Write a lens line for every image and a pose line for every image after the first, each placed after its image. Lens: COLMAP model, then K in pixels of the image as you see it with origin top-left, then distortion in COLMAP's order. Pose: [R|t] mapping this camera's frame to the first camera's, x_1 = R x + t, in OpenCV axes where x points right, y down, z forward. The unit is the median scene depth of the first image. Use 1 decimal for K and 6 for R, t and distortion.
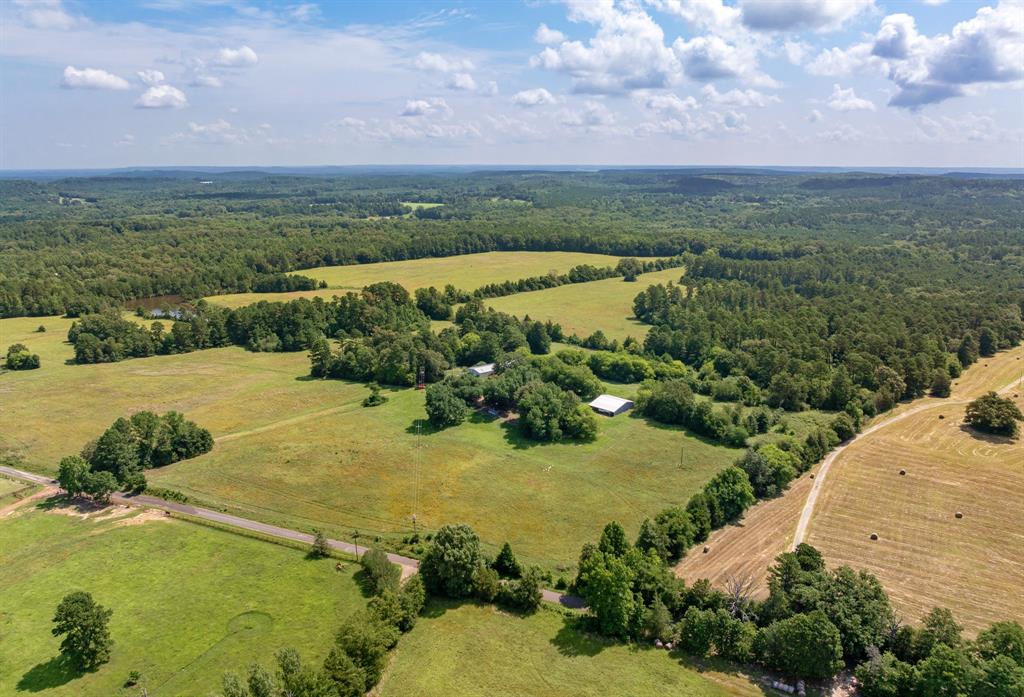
lens RADIAL K [[743.2, 0, 512.0], [0, 743.2, 348.5], [0, 0, 1]] dist [-0.046433, 0.007893]
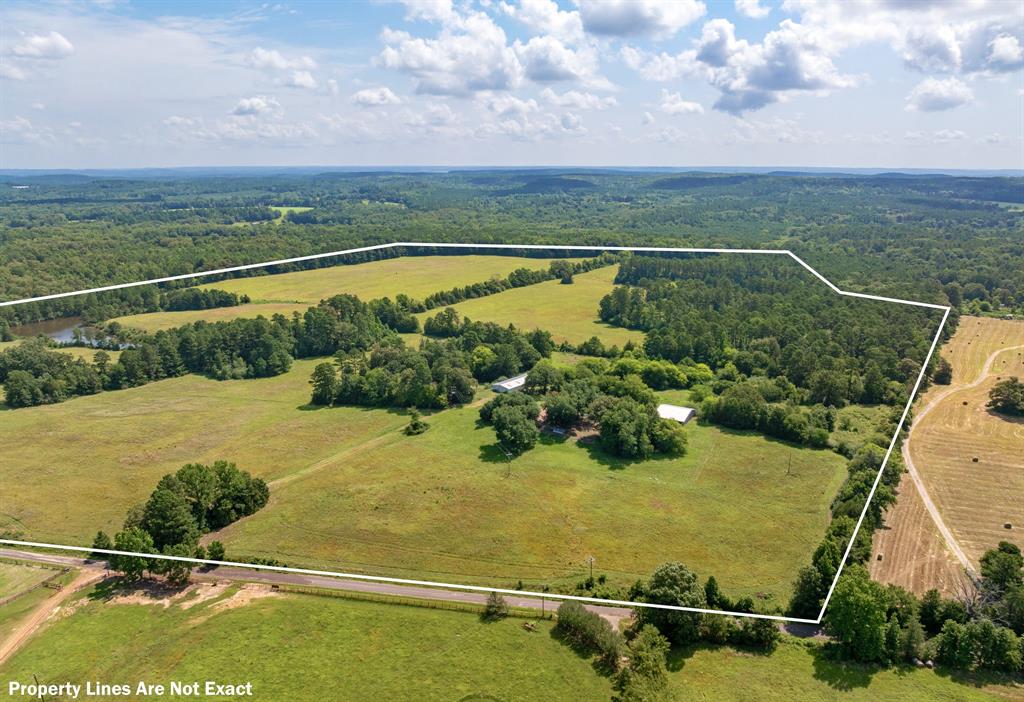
lens RADIAL K [[744.2, 0, 512.0], [0, 744.2, 351.0], [0, 0, 1]] dist [-0.058212, 0.027376]
pose [[0.974932, -0.053431, 0.215993, -0.138086], [0.052942, 0.998565, 0.008052, -0.012866], [-0.216114, 0.003585, 0.976362, 0.047142]]
